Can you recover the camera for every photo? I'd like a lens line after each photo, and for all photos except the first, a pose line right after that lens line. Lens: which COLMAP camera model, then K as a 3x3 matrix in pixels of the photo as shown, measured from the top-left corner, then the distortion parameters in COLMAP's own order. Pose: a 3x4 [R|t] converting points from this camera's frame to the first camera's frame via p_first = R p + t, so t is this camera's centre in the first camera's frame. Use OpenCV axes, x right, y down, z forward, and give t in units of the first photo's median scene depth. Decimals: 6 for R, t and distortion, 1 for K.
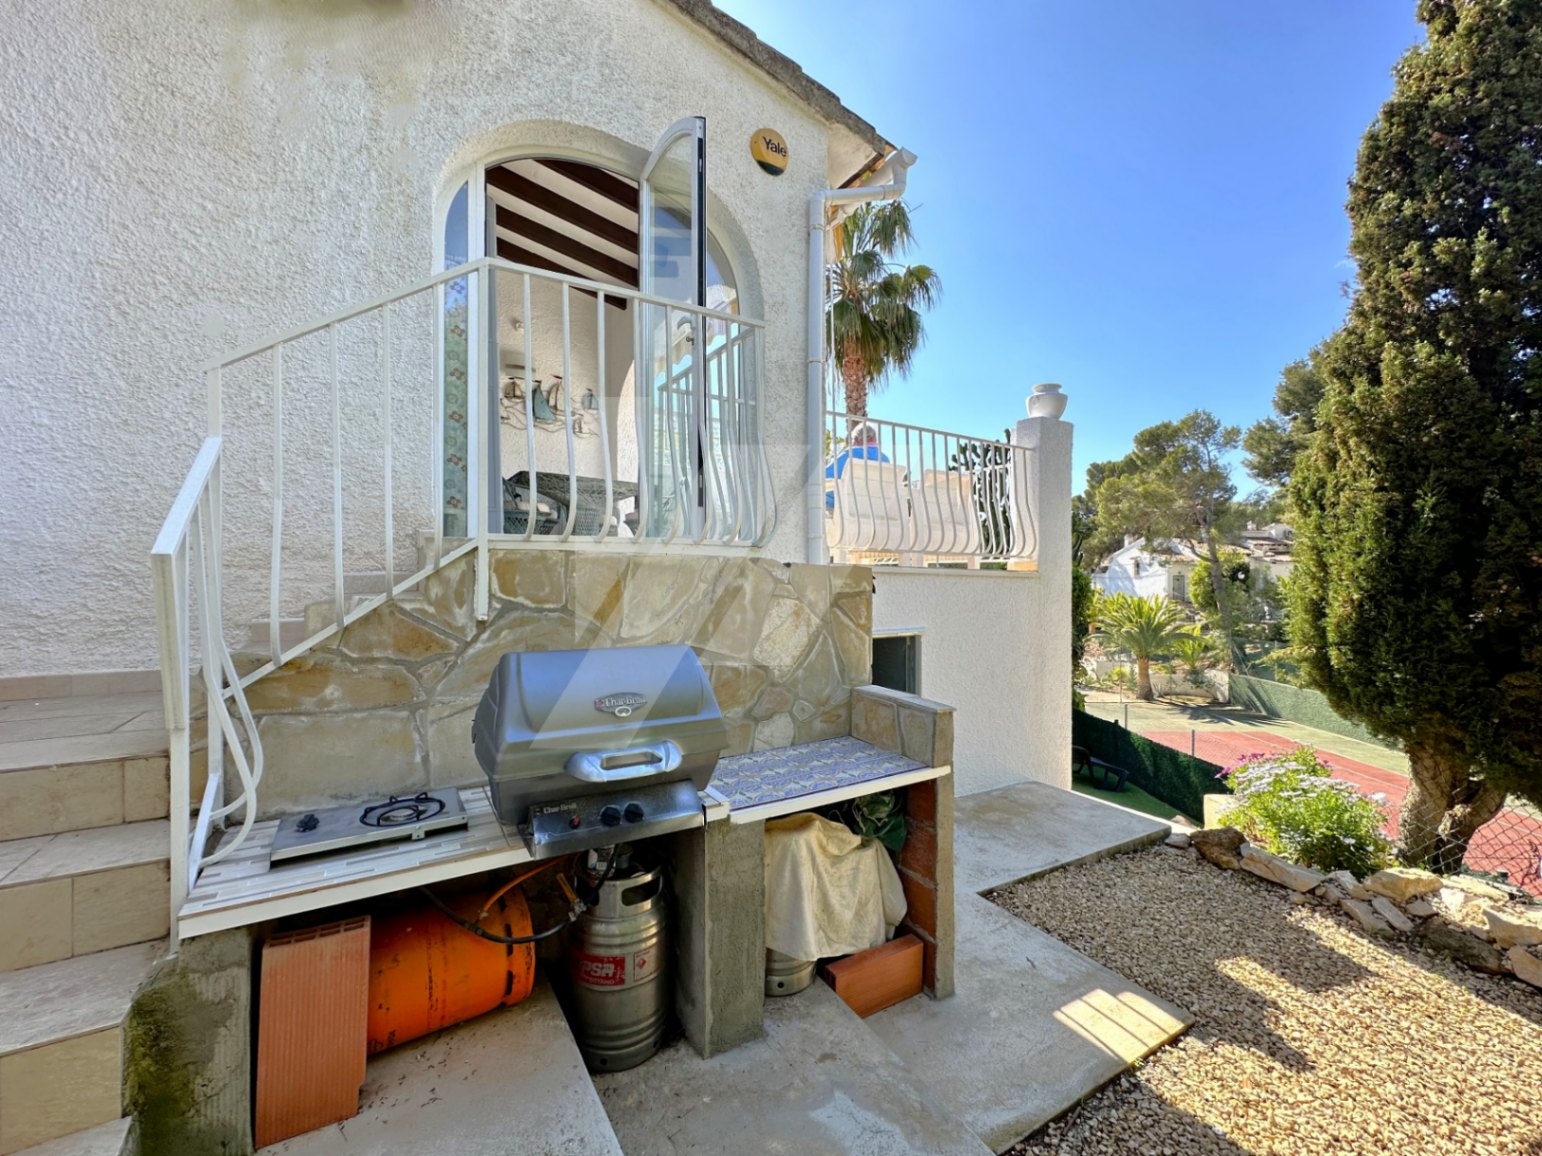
lens RADIAL K [[624.0, 0, 773.8], [0, 624.0, 577.8], [0, 0, 1]] dist [-0.001582, 0.000032]
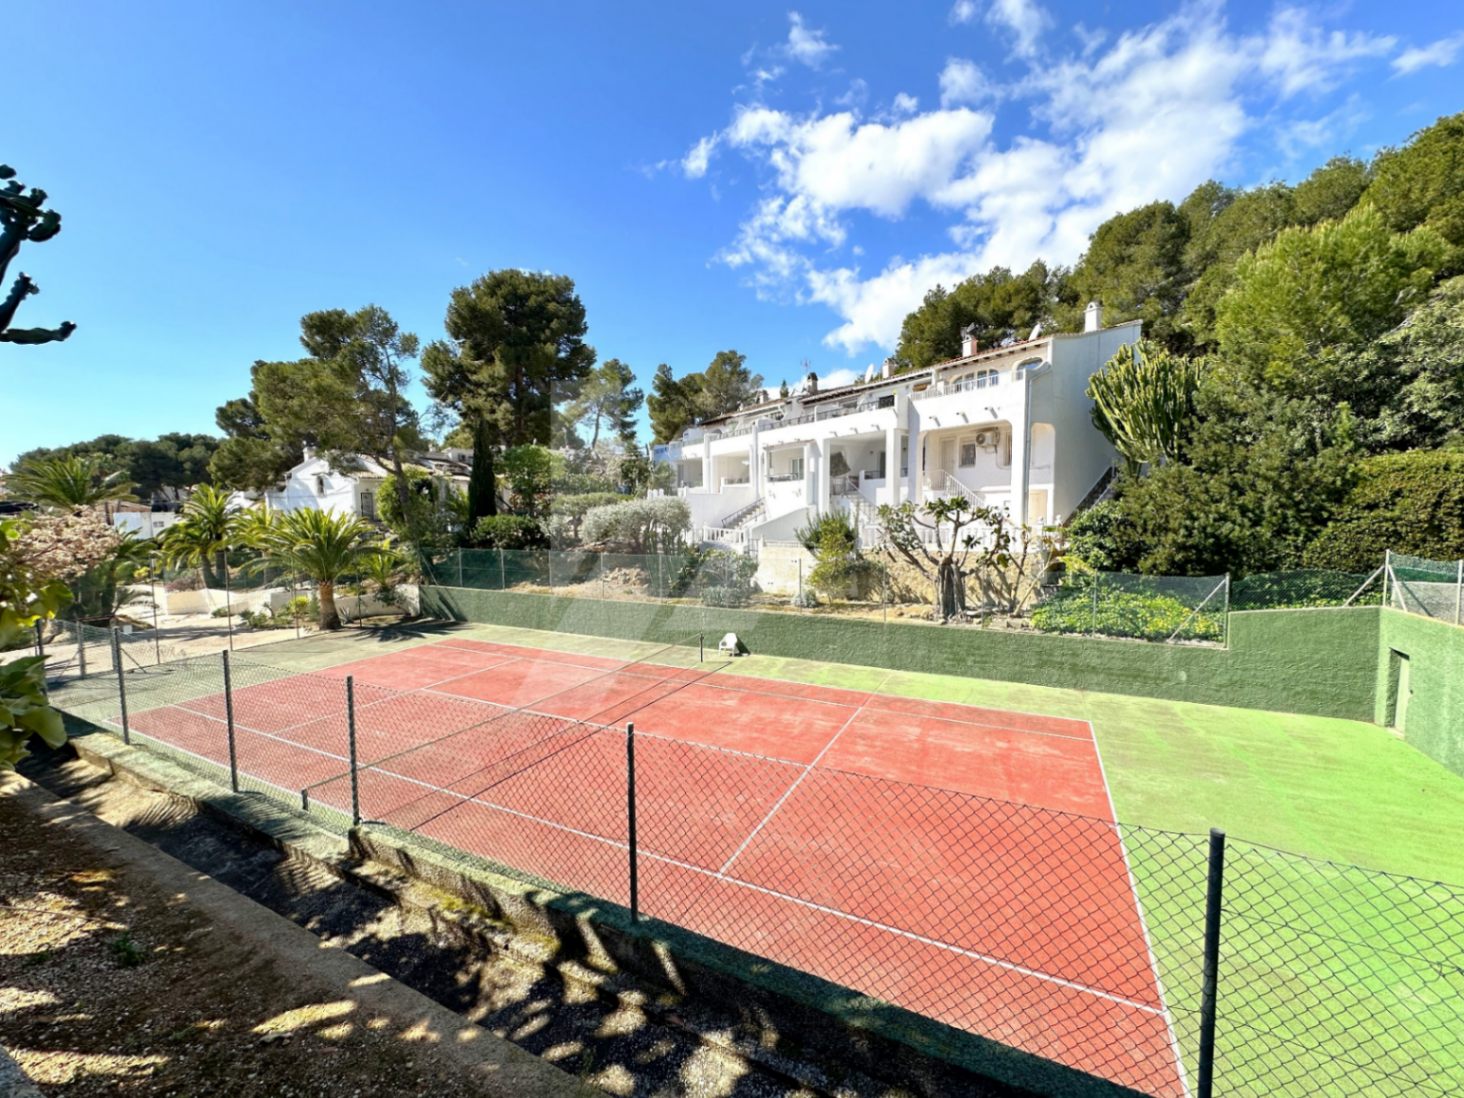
lens RADIAL K [[592.4, 0, 734.7], [0, 592.4, 548.8], [0, 0, 1]] dist [-0.001582, 0.000032]
pose [[0.432930, -0.071266, 0.898606, 0.101679], [0.011535, 0.997226, 0.073530, 0.029073], [-0.901354, -0.021468, 0.432552, 0.136964]]
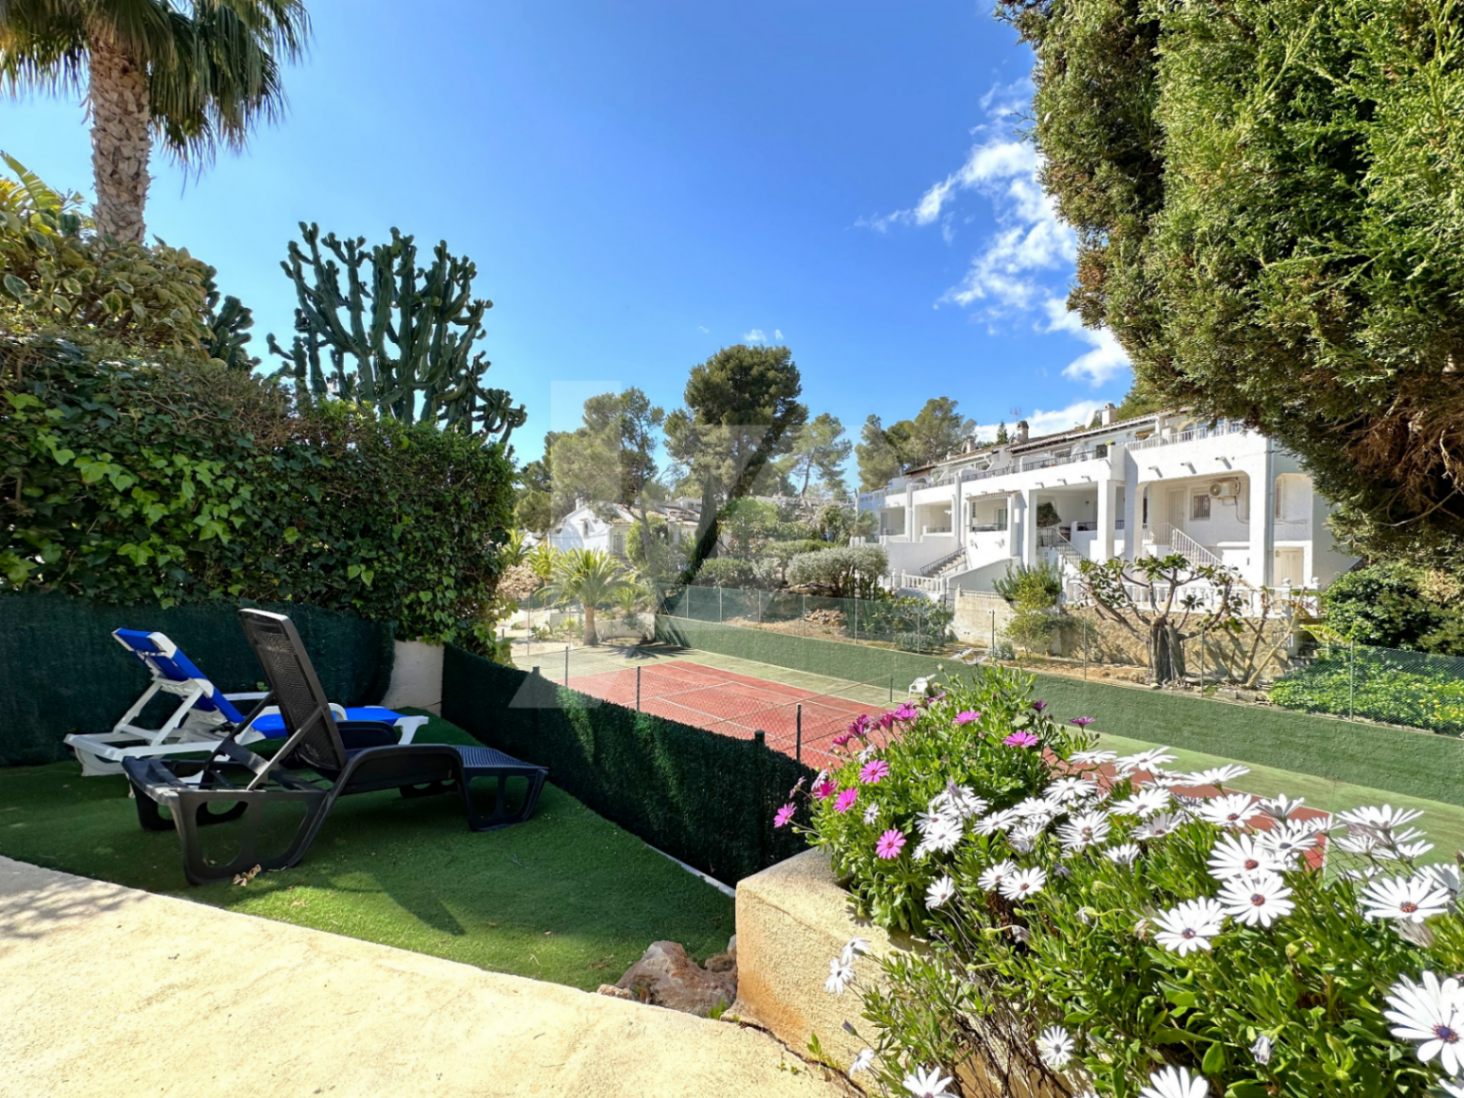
lens RADIAL K [[588.1, 0, 732.0], [0, 588.1, 549.0], [0, 0, 1]] dist [-0.000530, 0.000051]
pose [[0.718213, 0.004752, 0.695807, 0.059125], [-0.009175, 0.999954, 0.002640, 0.022695], [-0.695762, -0.008280, 0.718224, 0.096050]]
